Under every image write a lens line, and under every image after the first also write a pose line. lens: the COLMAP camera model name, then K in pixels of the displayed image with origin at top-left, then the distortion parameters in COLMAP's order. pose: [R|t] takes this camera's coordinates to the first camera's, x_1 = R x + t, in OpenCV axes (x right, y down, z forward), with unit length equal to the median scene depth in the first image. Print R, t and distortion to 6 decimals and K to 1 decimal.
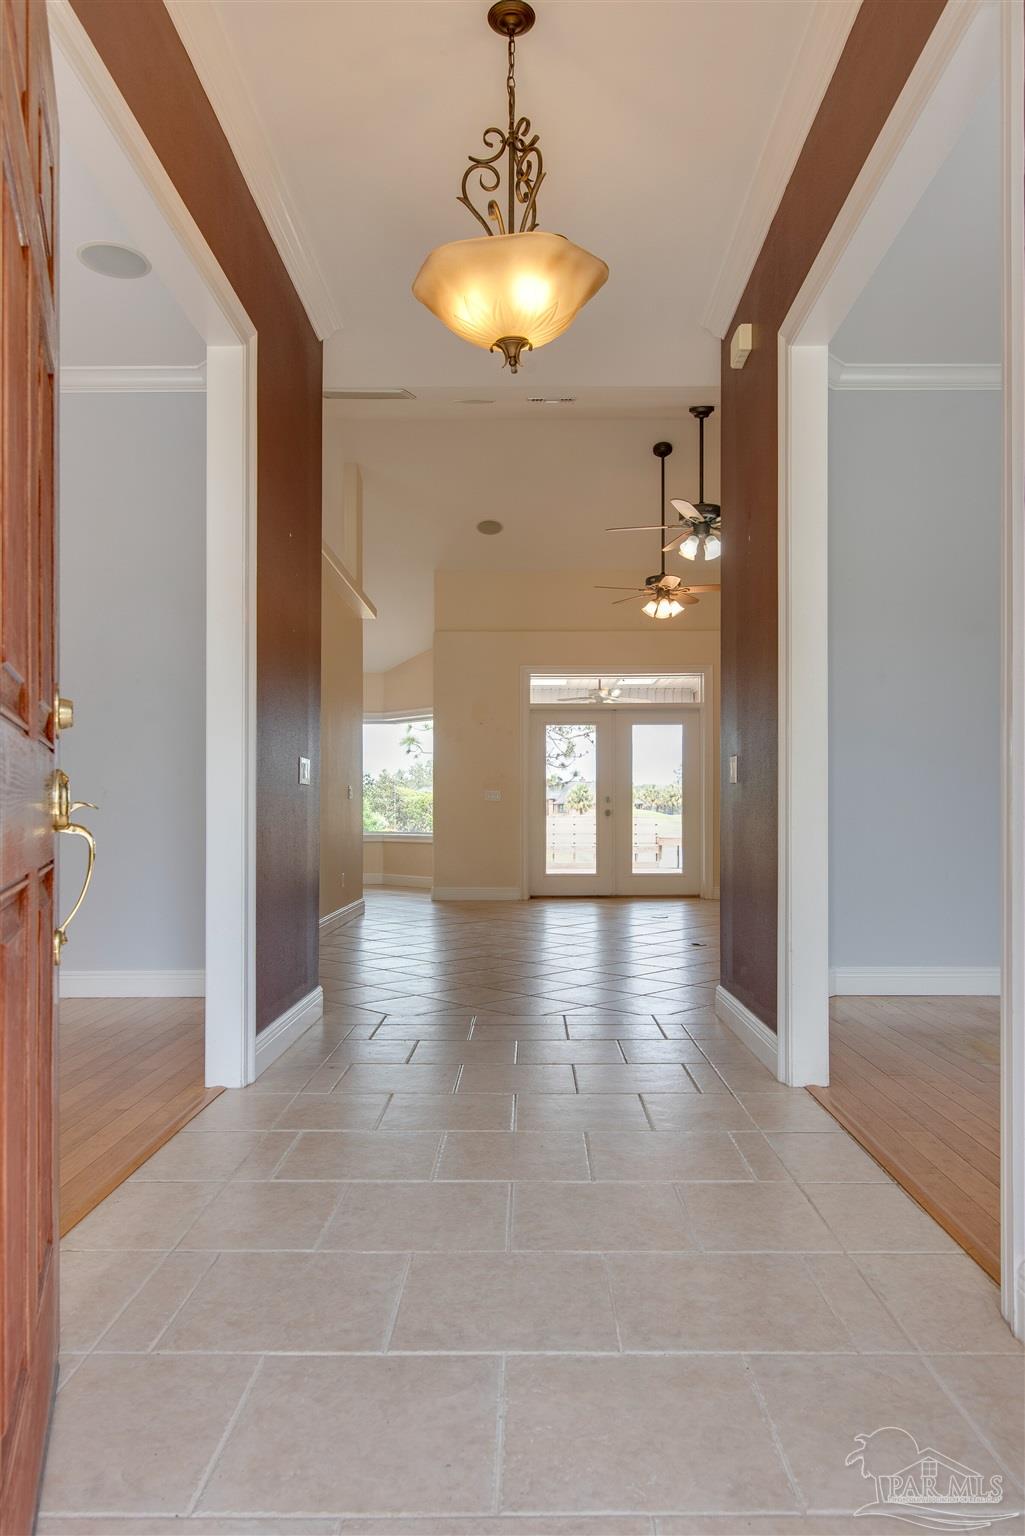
lens RADIAL K [[1051.6, 0, 512.5], [0, 1051.6, 768.0], [0, 0, 1]] dist [-0.003681, -0.000127]
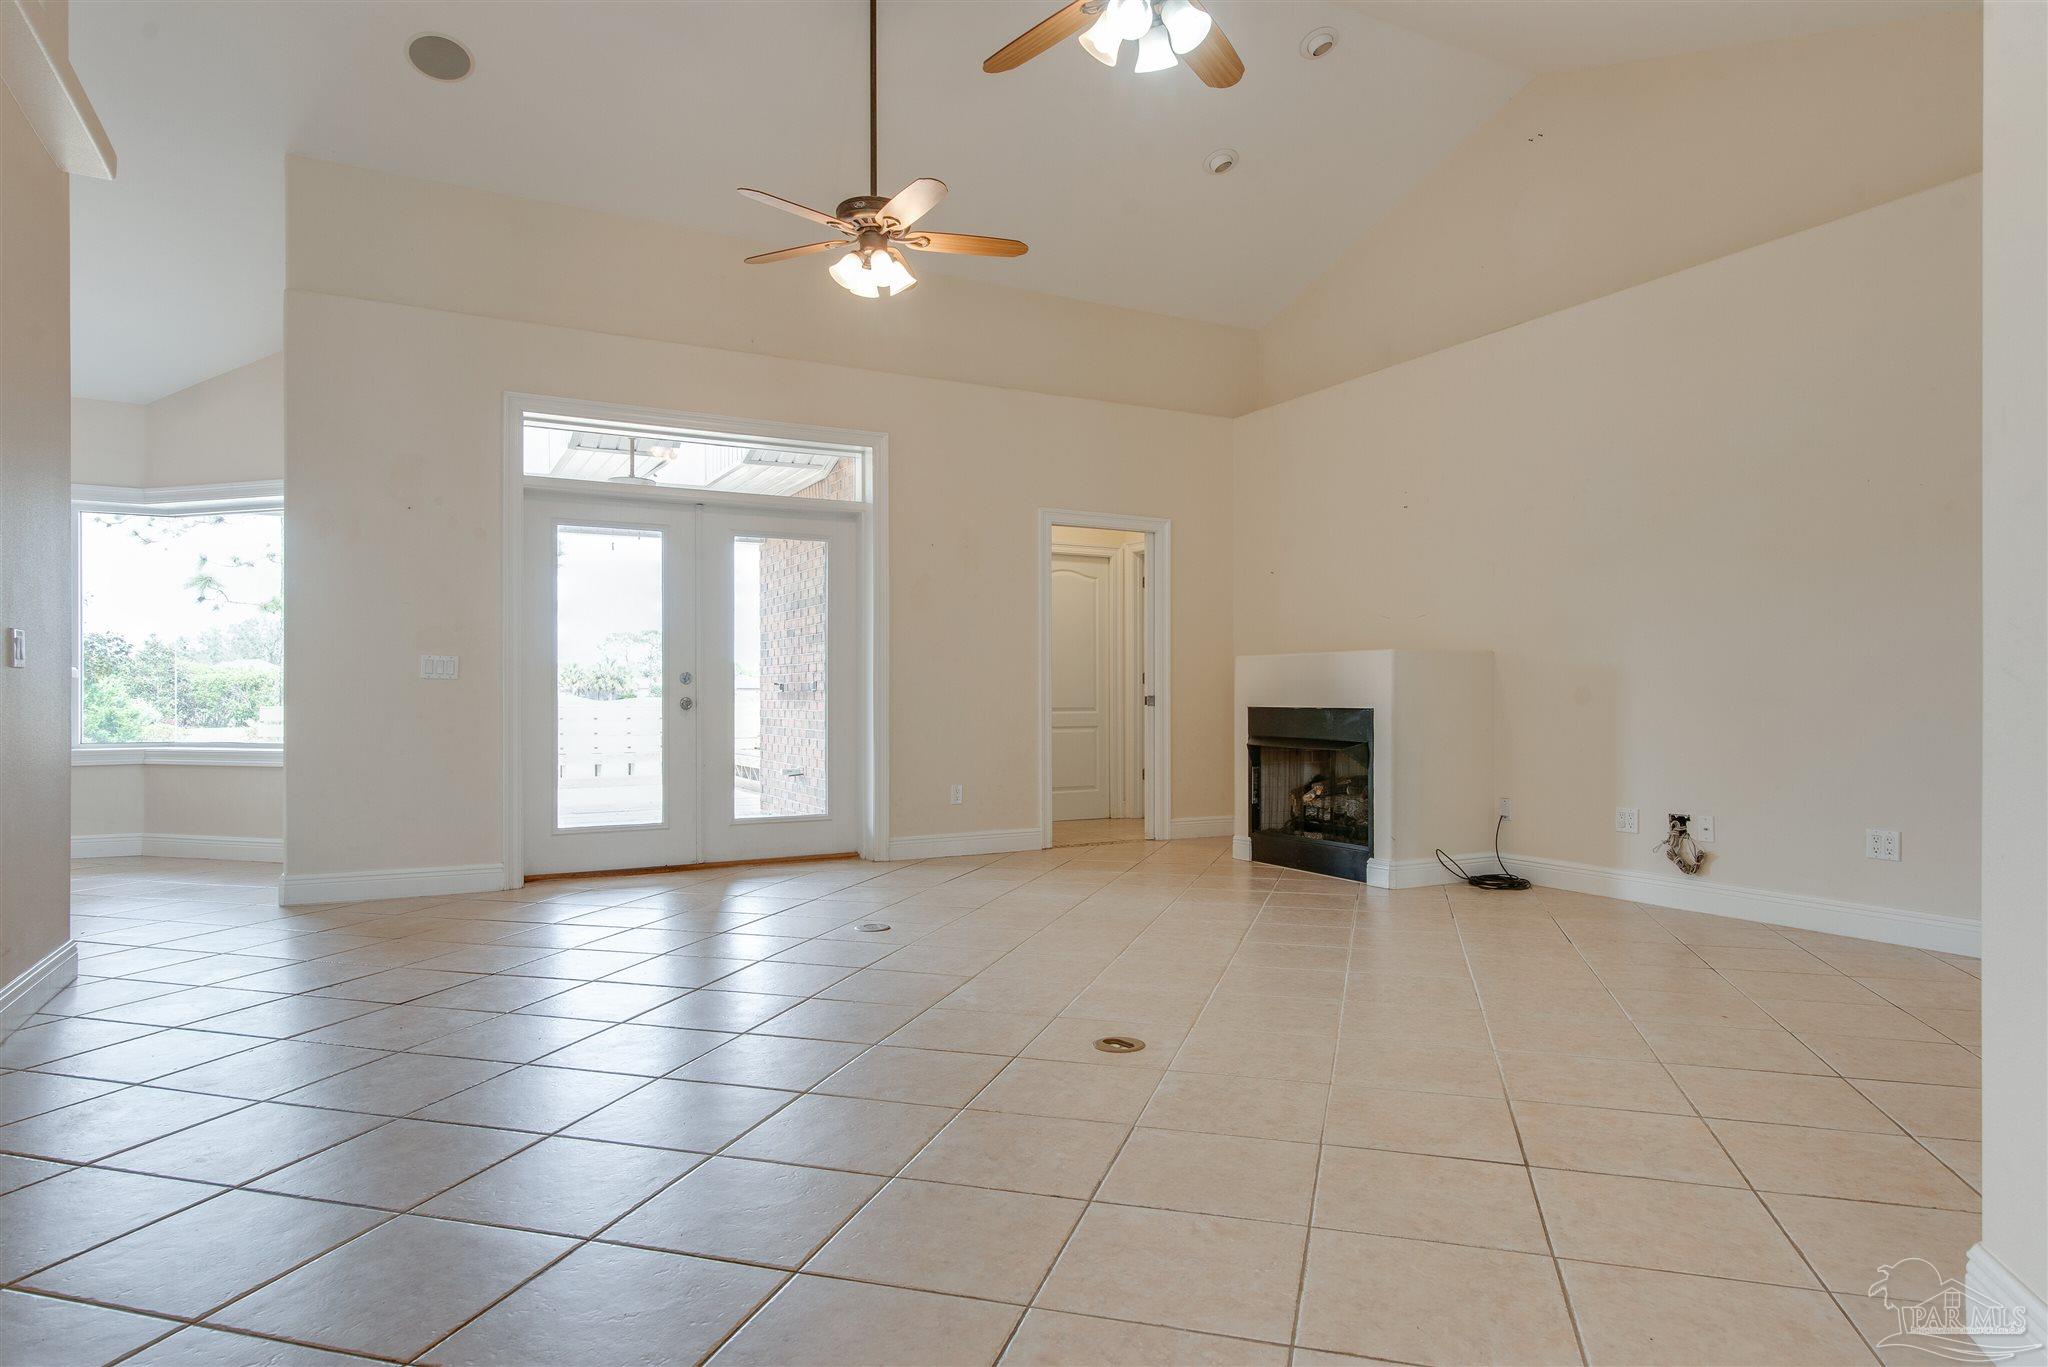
lens RADIAL K [[1190.3, 0, 1034.9], [0, 1190.3, 692.8], [0, 0, 1]] dist [0.003036, -0.000074]
pose [[0.870385, 0.003108, 0.492362, -0.047221], [-0.021840, 0.999240, 0.032300, 0.014856], [-0.491888, -0.038867, 0.869791, 0.409104]]
